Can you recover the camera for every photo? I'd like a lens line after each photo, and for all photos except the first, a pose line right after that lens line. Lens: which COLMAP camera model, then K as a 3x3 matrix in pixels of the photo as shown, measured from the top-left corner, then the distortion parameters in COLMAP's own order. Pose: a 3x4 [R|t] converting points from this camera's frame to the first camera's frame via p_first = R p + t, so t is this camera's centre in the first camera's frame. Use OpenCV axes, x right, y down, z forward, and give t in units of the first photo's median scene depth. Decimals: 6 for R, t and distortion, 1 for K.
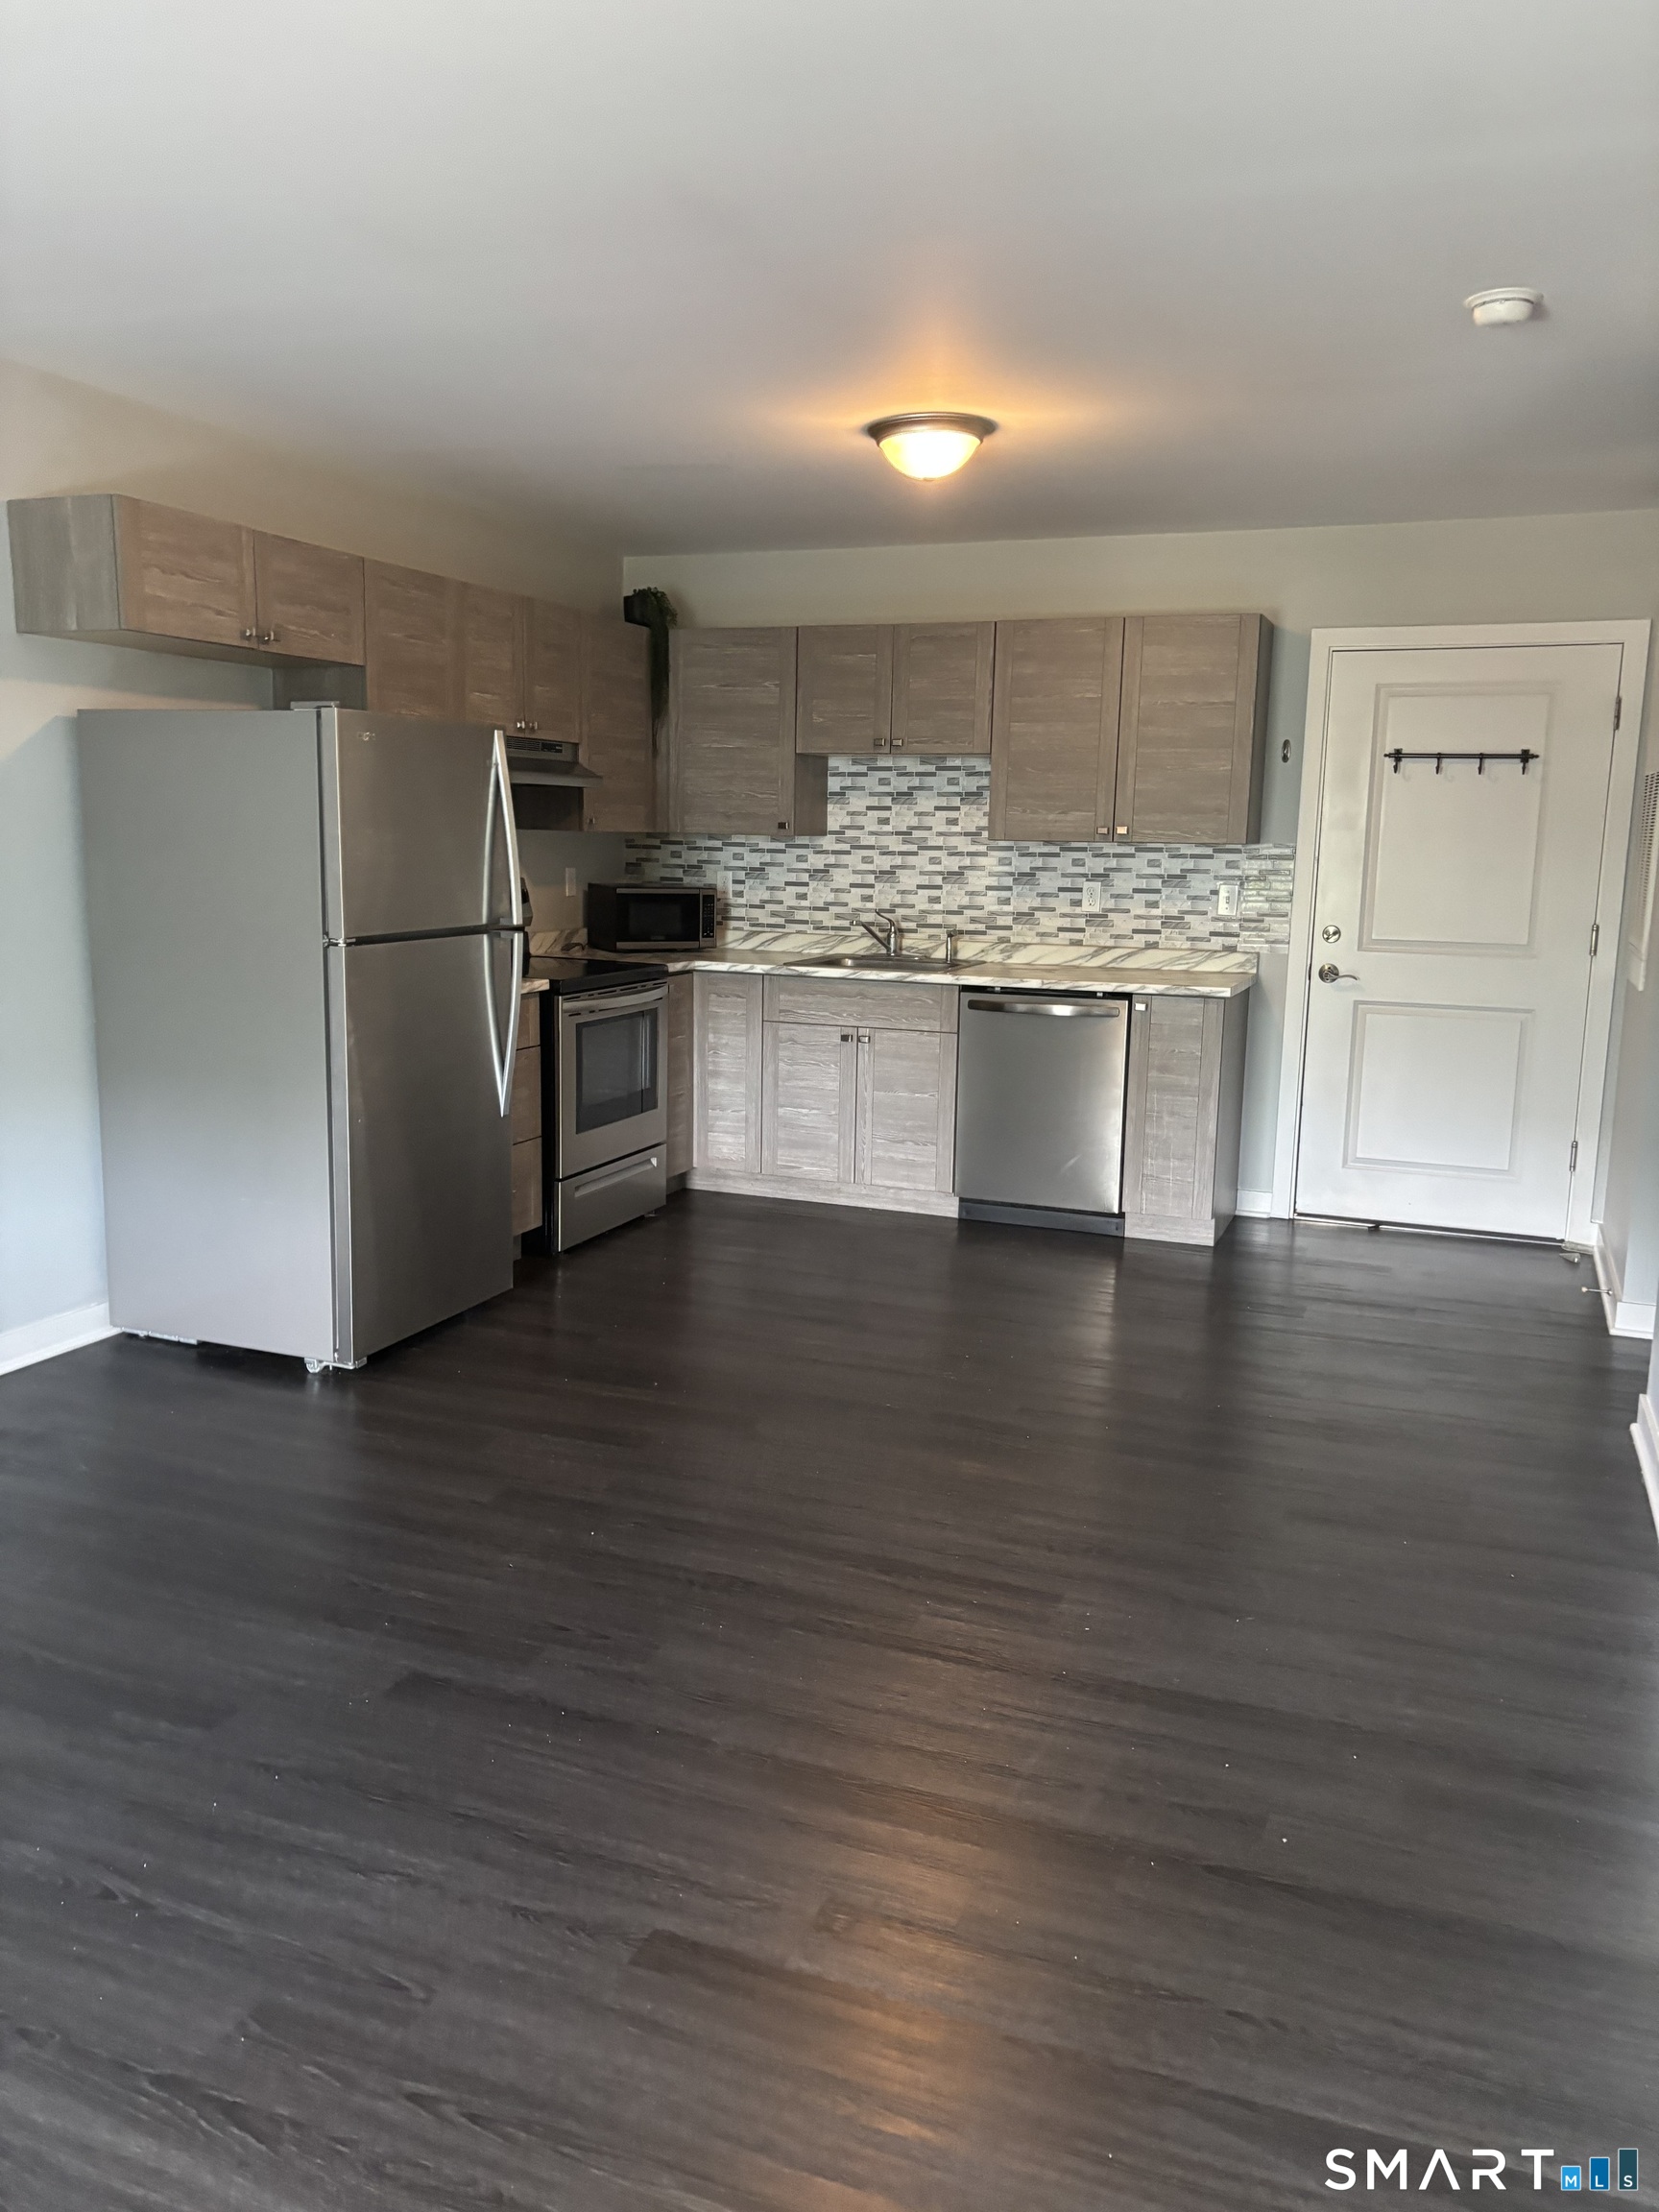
lens RADIAL K [[1660.6, 0, 826.7], [0, 1660.6, 1111.2], [0, 0, 1]] dist [0.008366, -0.001857]
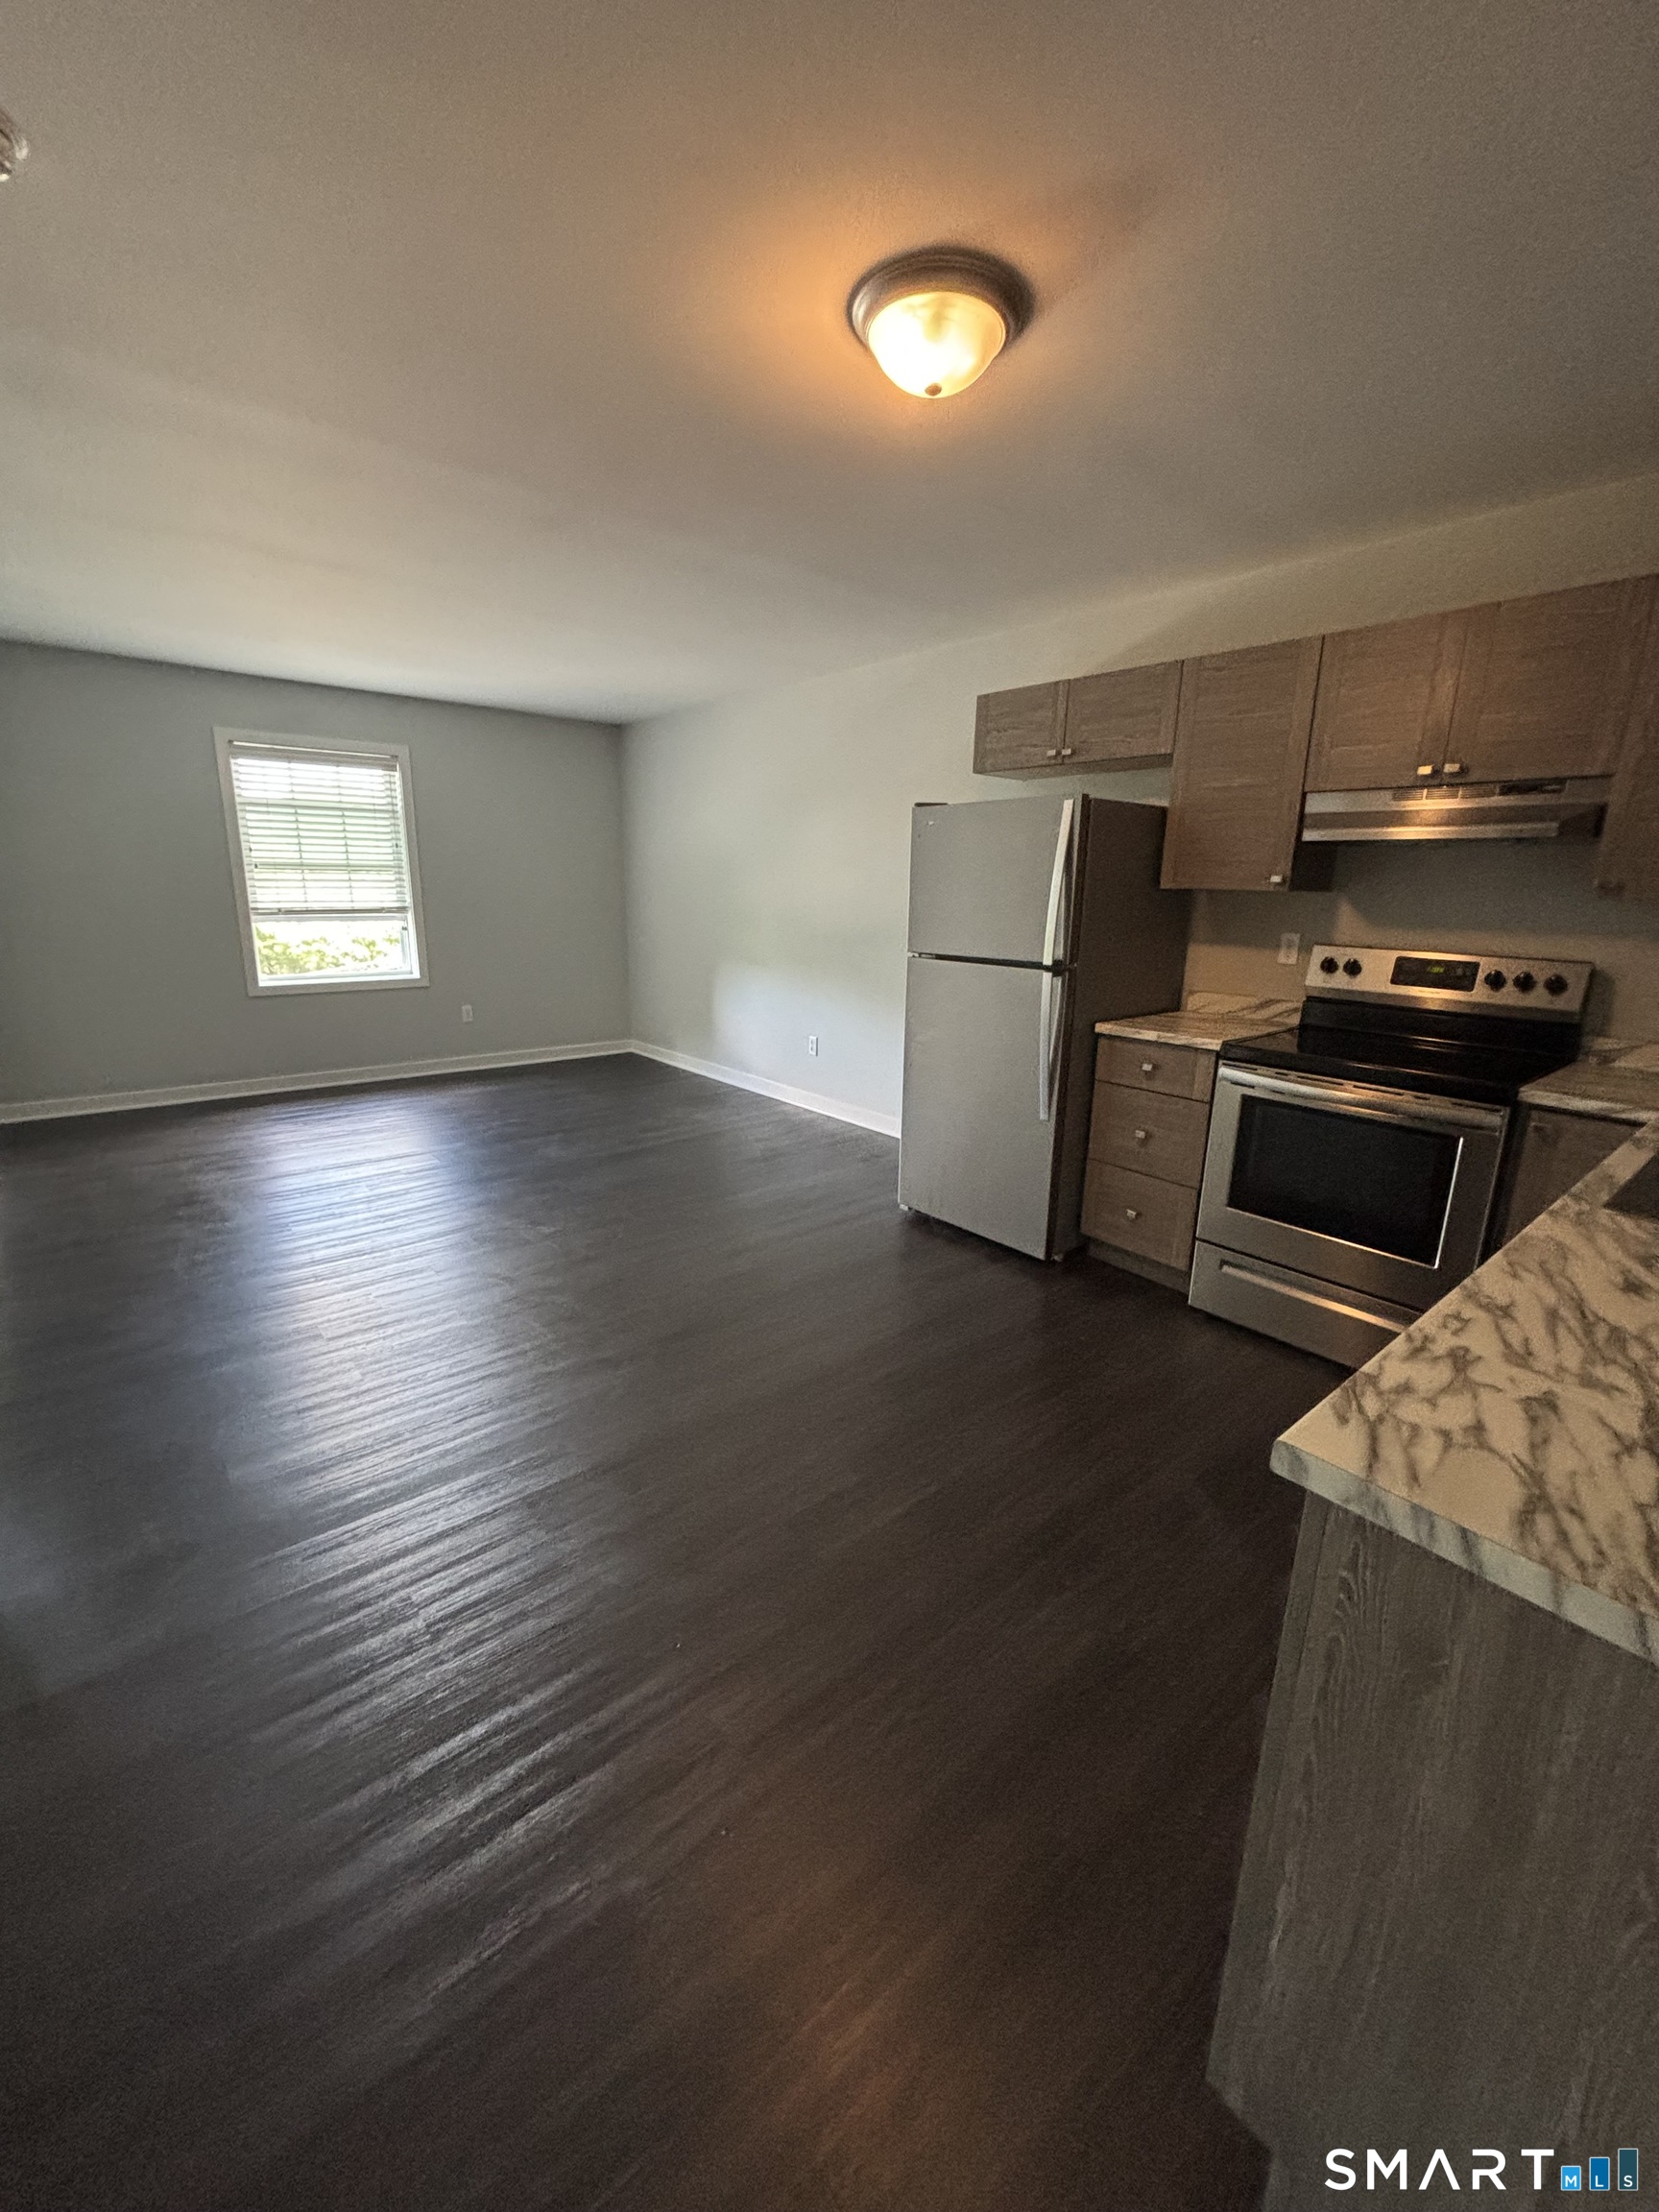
lens RADIAL K [[890.7, 0, 827.6], [0, 890.7, 1090.8], [0, 0, 1]] dist [0.001339, 0.000153]
pose [[-0.473426, 0.182364, -0.861749, 0.448702], [-0.173882, 0.939733, 0.294394, -0.183134], [0.863501, 0.289216, -0.413184, 1.122101]]
